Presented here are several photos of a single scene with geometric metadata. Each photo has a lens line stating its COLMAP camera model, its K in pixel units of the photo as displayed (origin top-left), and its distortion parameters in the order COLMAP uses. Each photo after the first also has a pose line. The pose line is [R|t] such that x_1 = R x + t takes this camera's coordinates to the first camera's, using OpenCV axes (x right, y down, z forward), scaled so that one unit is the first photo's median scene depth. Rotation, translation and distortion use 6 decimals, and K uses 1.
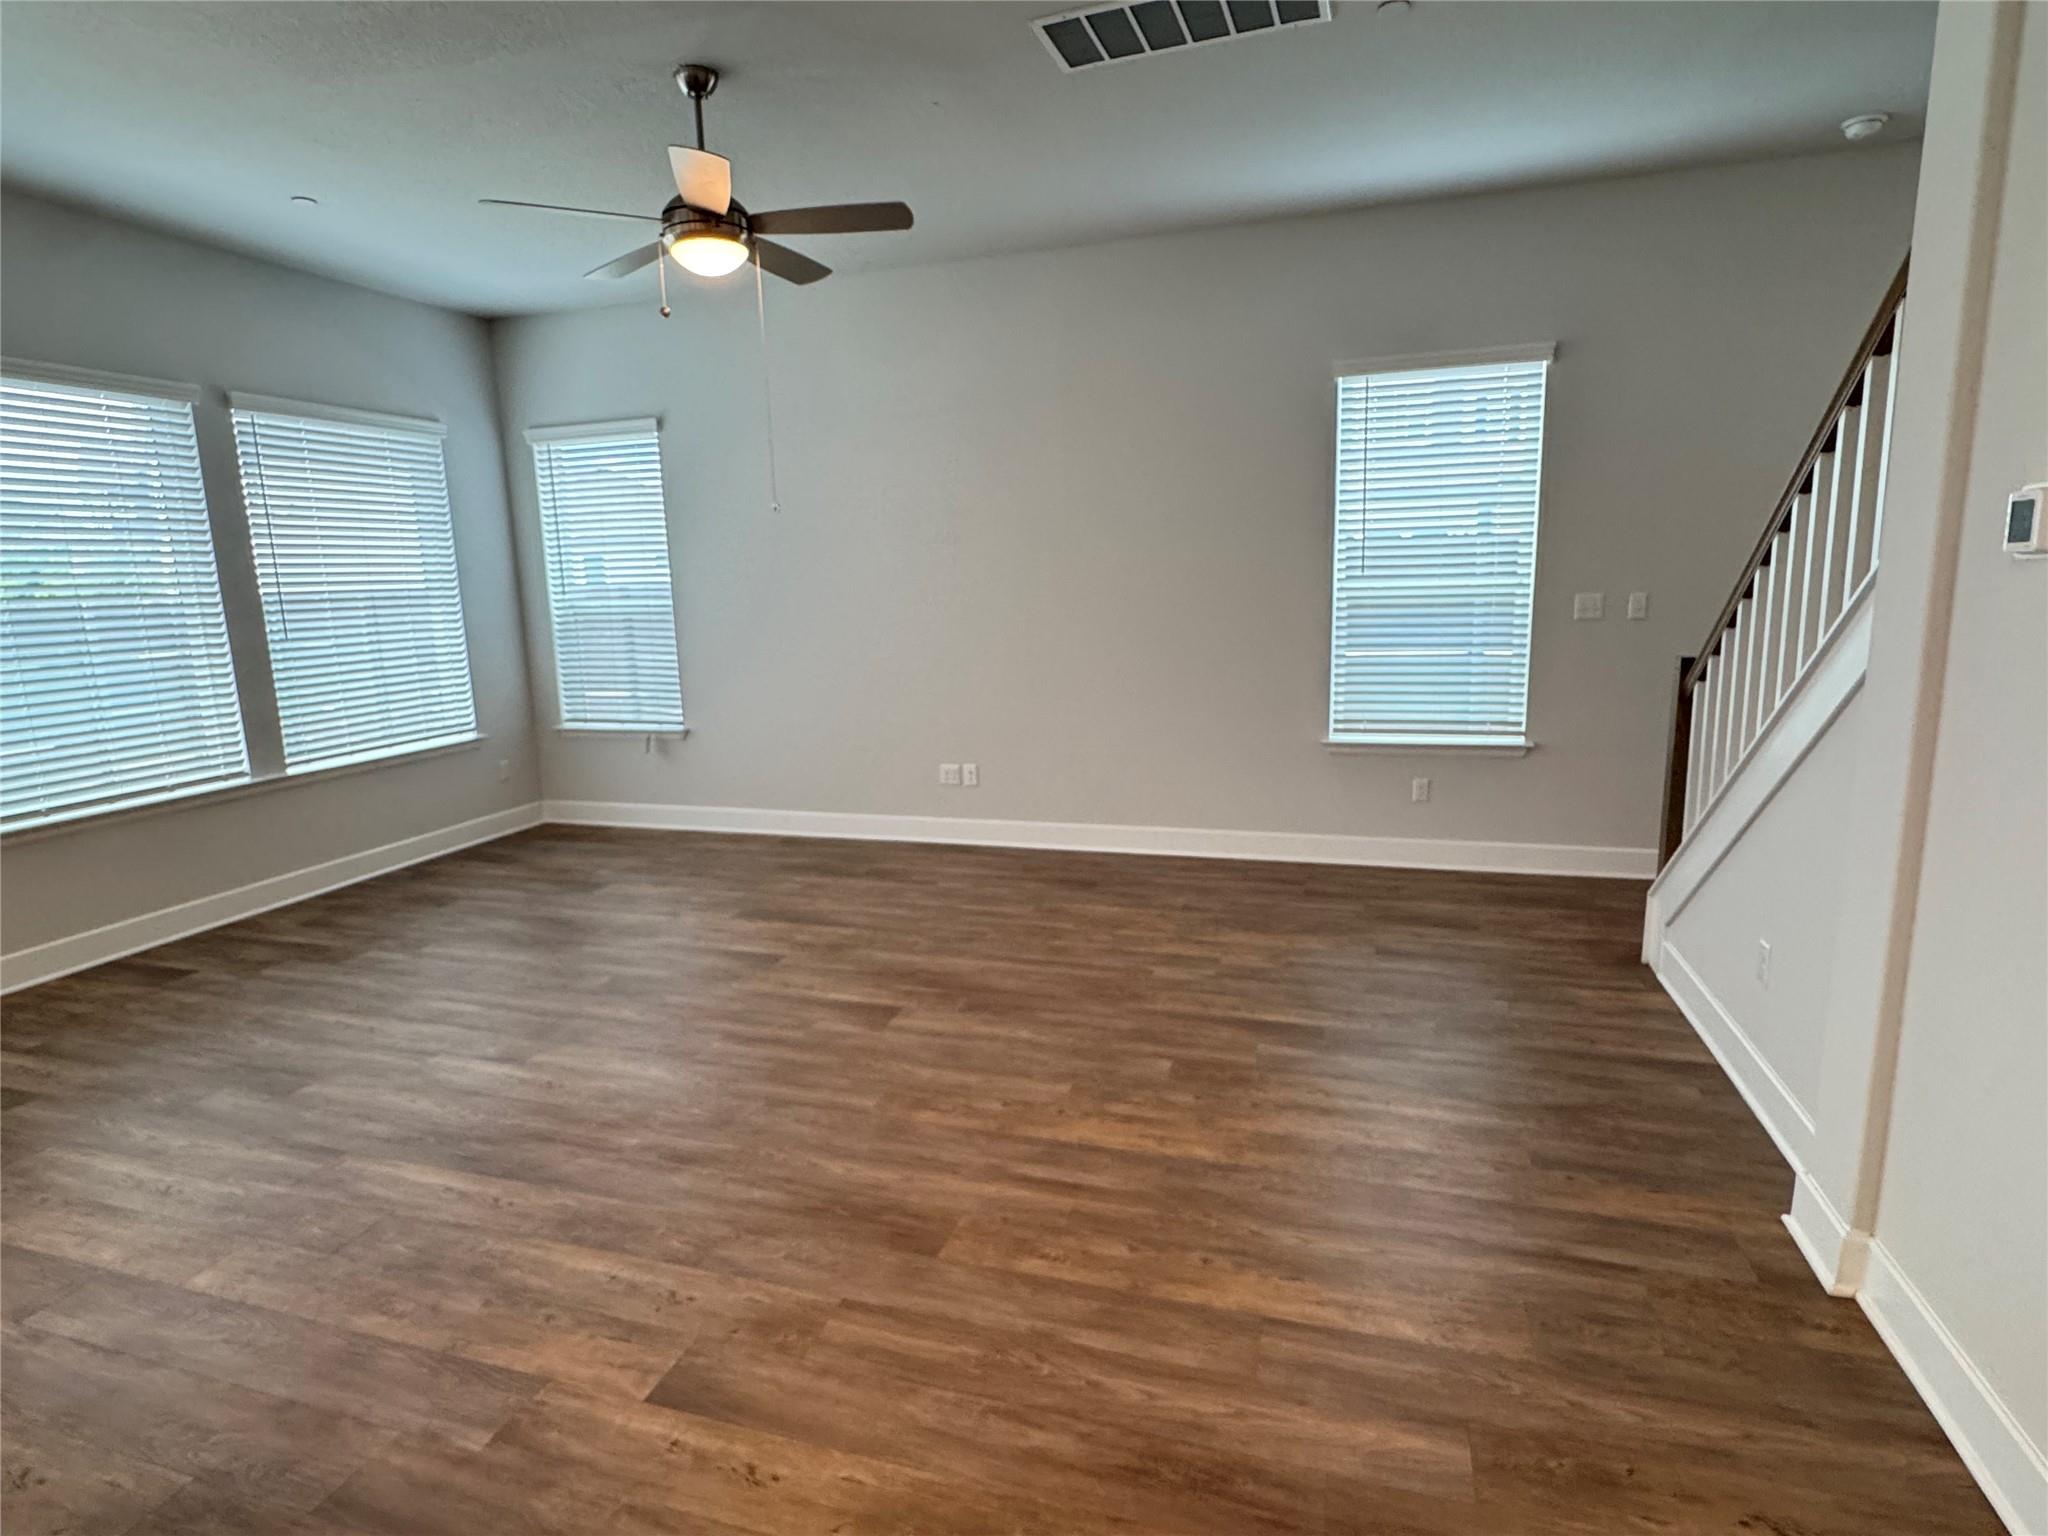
lens RADIAL K [[1079.1, 0, 1016.9], [0, 1079.1, 771.1], [0, 0, 1]] dist [-0.003207, -0.000267]
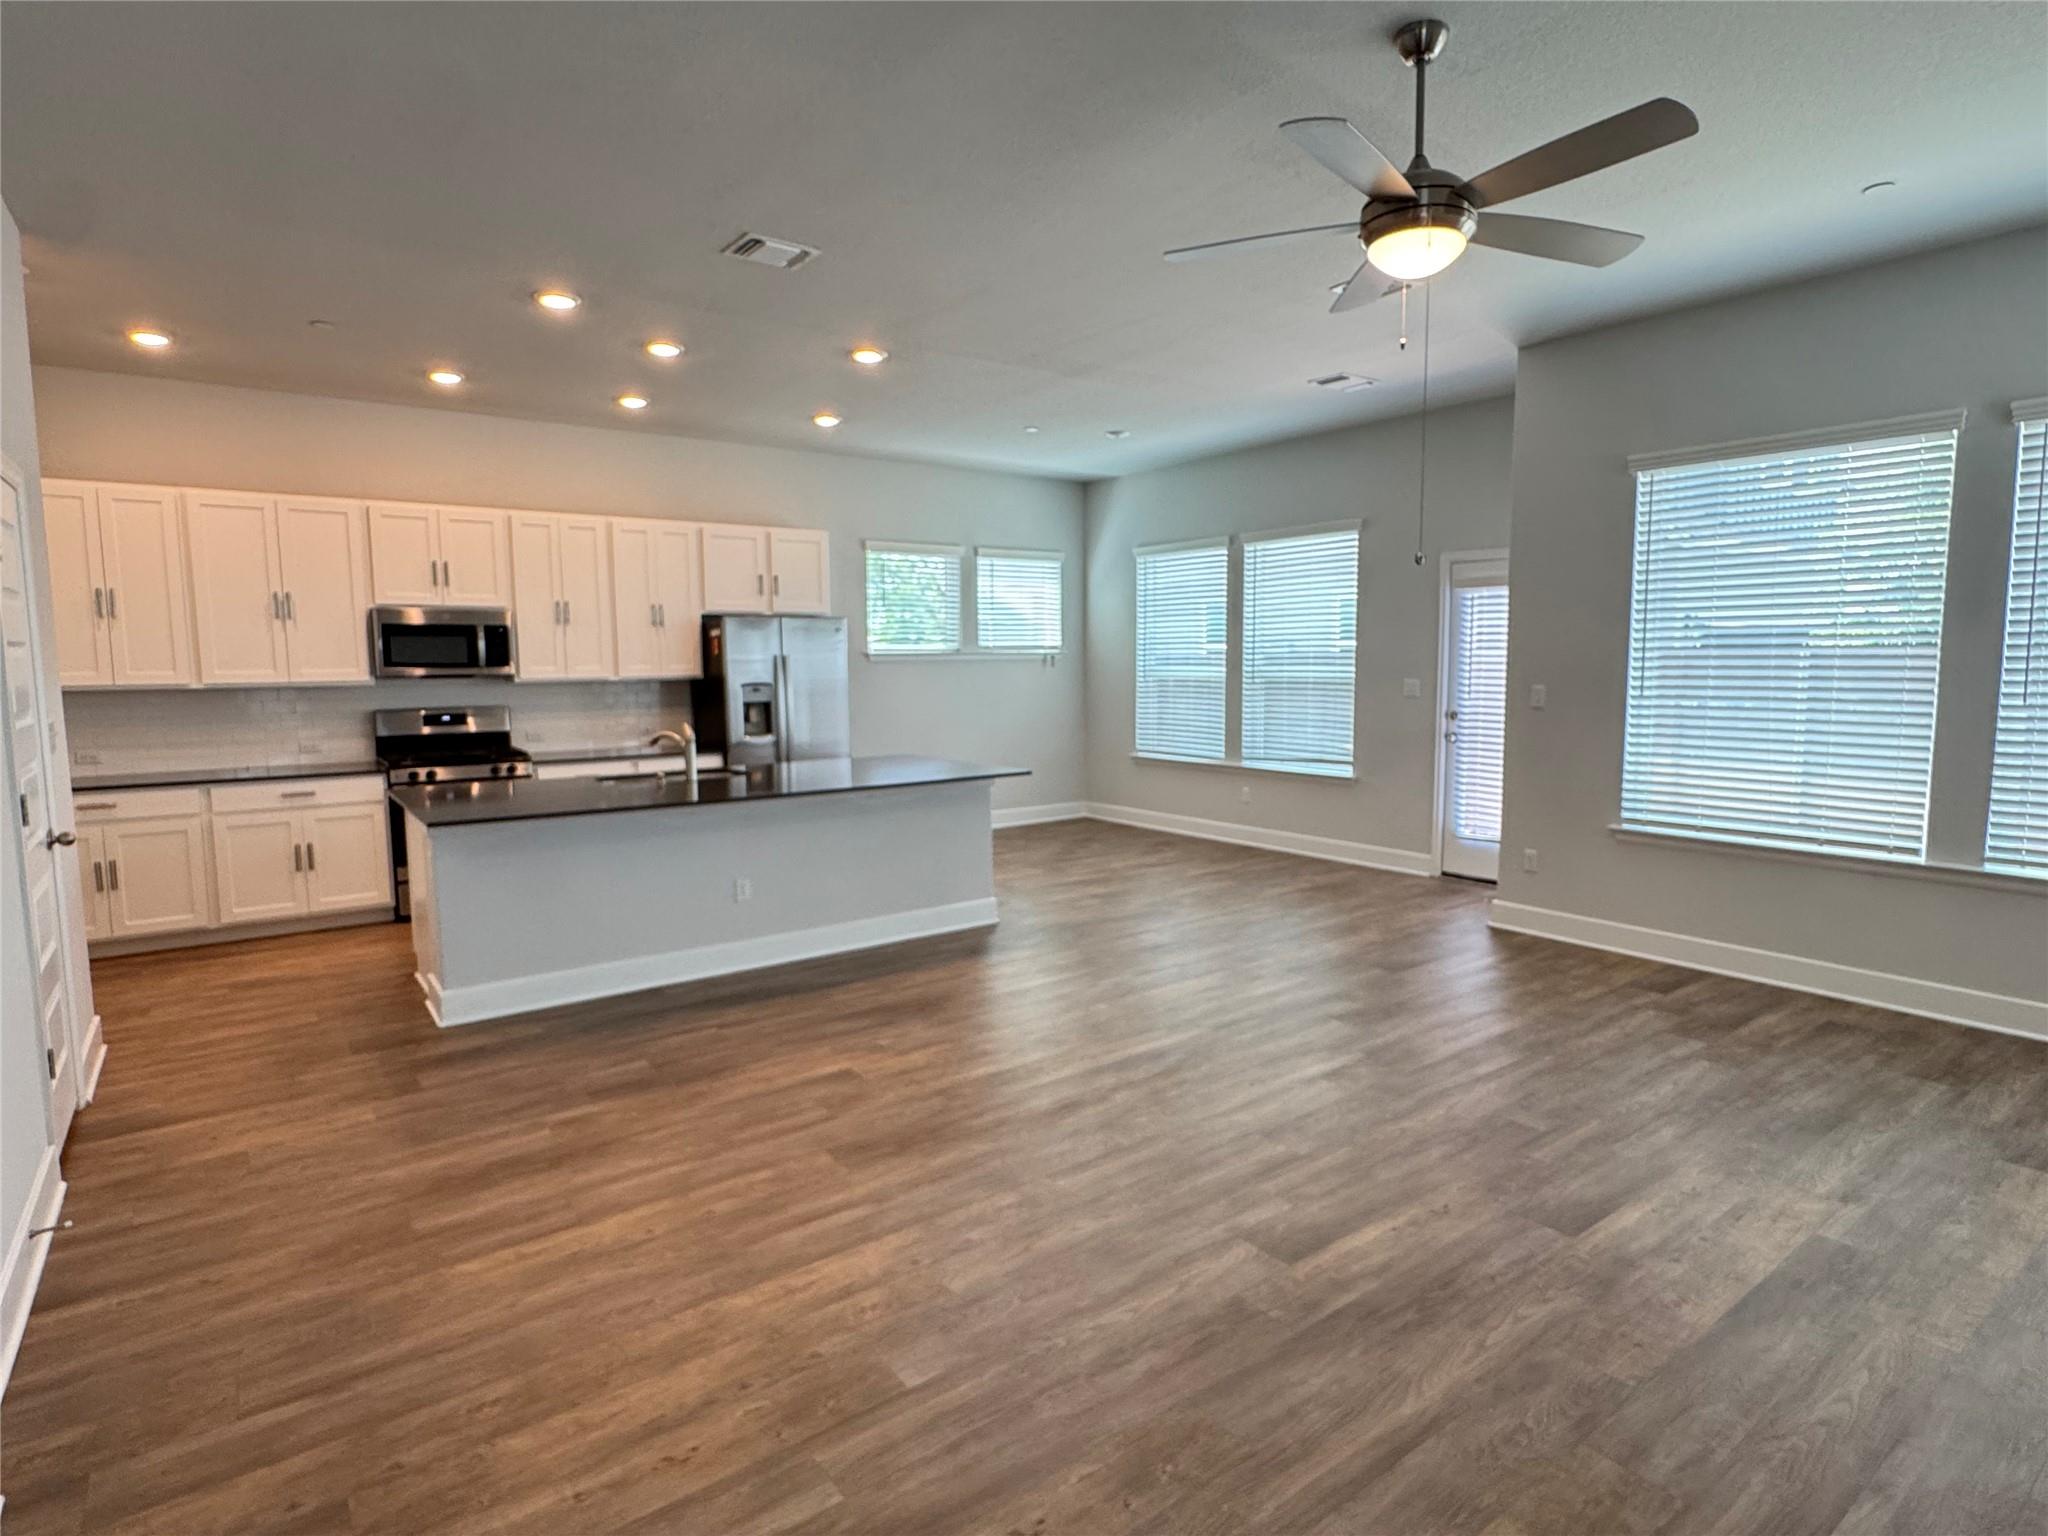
lens RADIAL K [[1079.1, 0, 1000.6], [0, 1079.1, 742.5], [0, 0, 1]] dist [-0.003207, -0.000267]
pose [[-0.600053, 0.099292, -0.793774, 0.684581], [-0.116423, 0.970863, 0.209454, -0.304235], [0.791443, 0.218097, -0.571009, 1.524226]]
